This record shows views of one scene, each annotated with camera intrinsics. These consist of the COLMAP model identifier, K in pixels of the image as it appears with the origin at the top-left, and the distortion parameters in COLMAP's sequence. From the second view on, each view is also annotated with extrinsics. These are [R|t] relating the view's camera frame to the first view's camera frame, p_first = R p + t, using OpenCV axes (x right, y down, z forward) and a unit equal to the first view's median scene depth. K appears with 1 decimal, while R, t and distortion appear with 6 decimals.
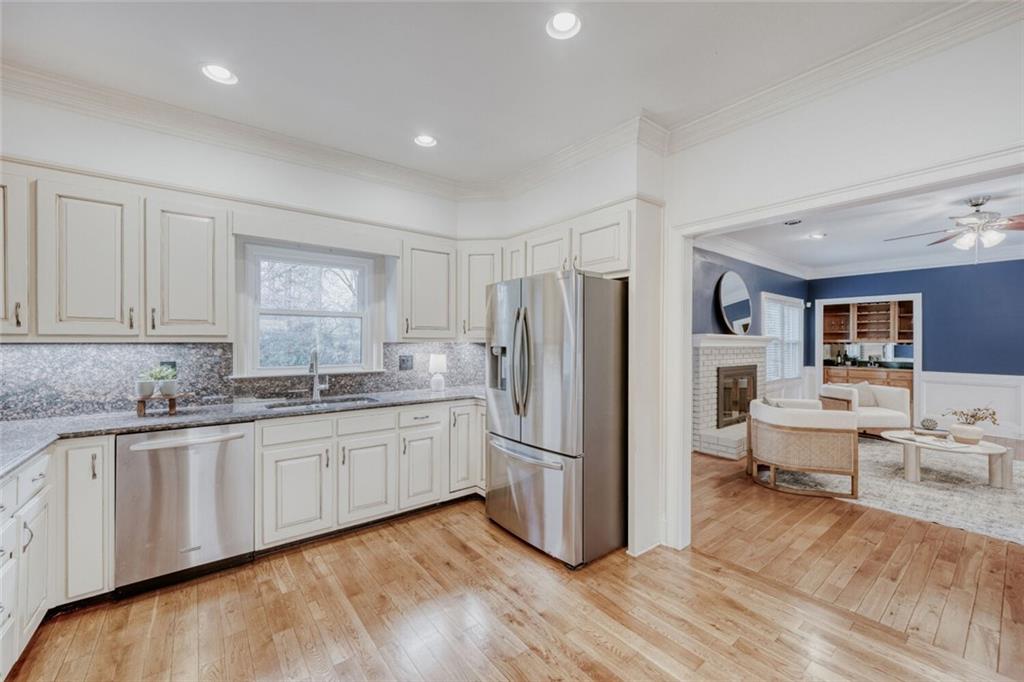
lens RADIAL K [[409.3, 0, 509.4], [0, 409.3, 343.1], [0, 0, 1]] dist [-0.001692, 0.000887]
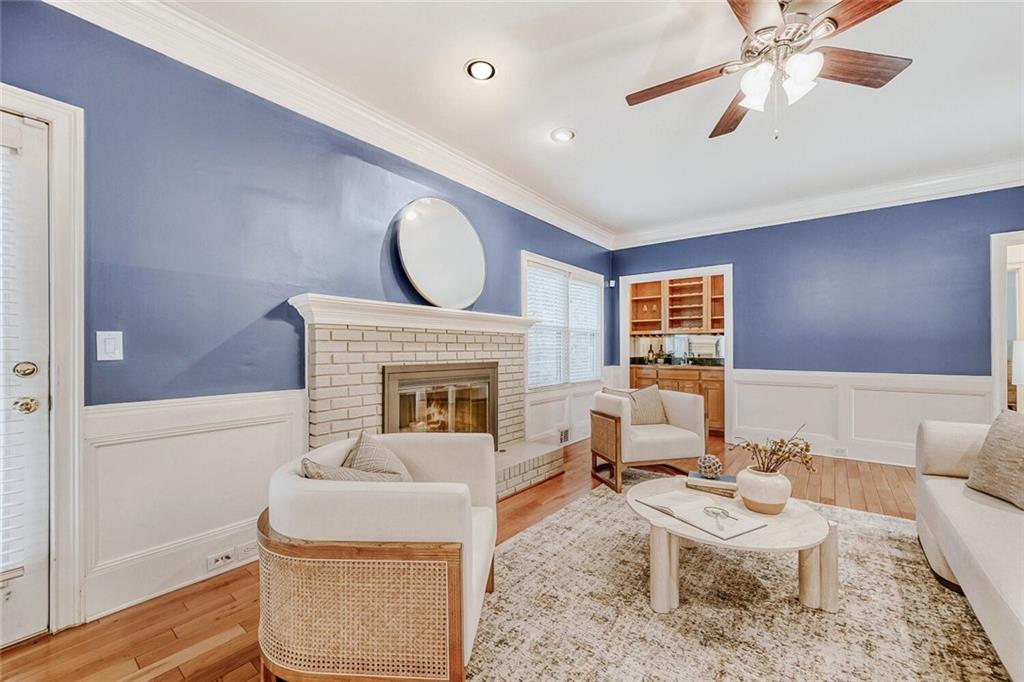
lens RADIAL K [[409.3, 0, 509.2], [0, 409.3, 348.5], [0, 0, 1]] dist [-0.001692, 0.000887]
pose [[0.973810, -0.005423, 0.227297, 0.386034], [0.006385, 0.999974, -0.003496, 0.027582], [-0.227272, 0.004856, 0.973819, 0.320859]]
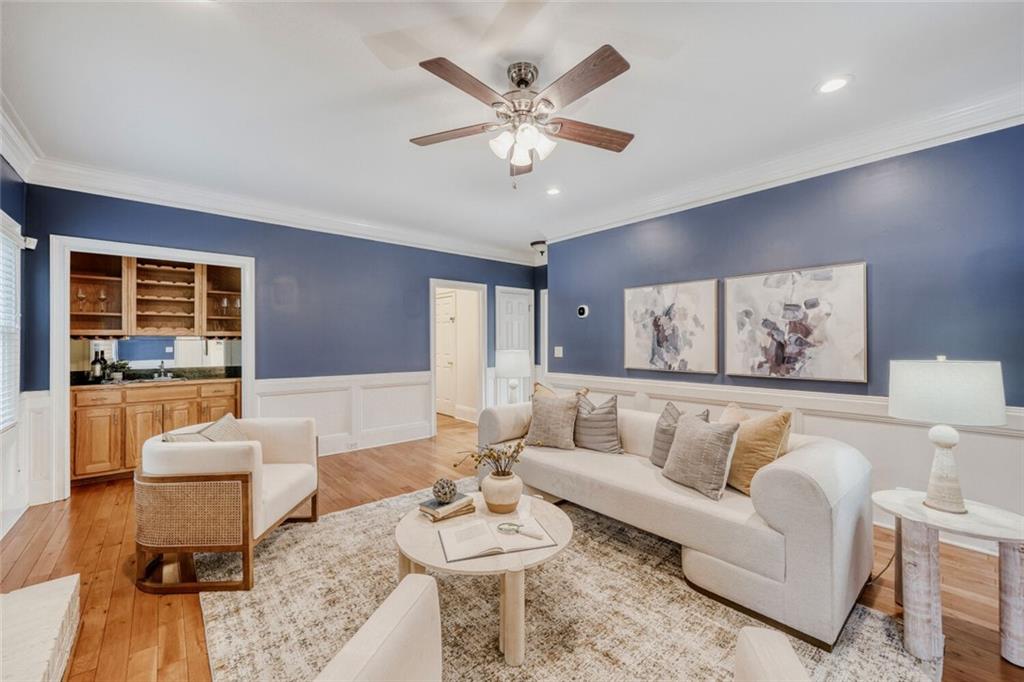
lens RADIAL K [[409.3, 0, 507.4], [0, 409.3, 341.1], [0, 0, 1]] dist [-0.001692, 0.000887]
pose [[-0.040563, -0.000533, 0.999177, 0.305691], [0.005810, 0.999983, 0.000769, 0.008349], [-0.999160, 0.005836, -0.040559, 0.549642]]
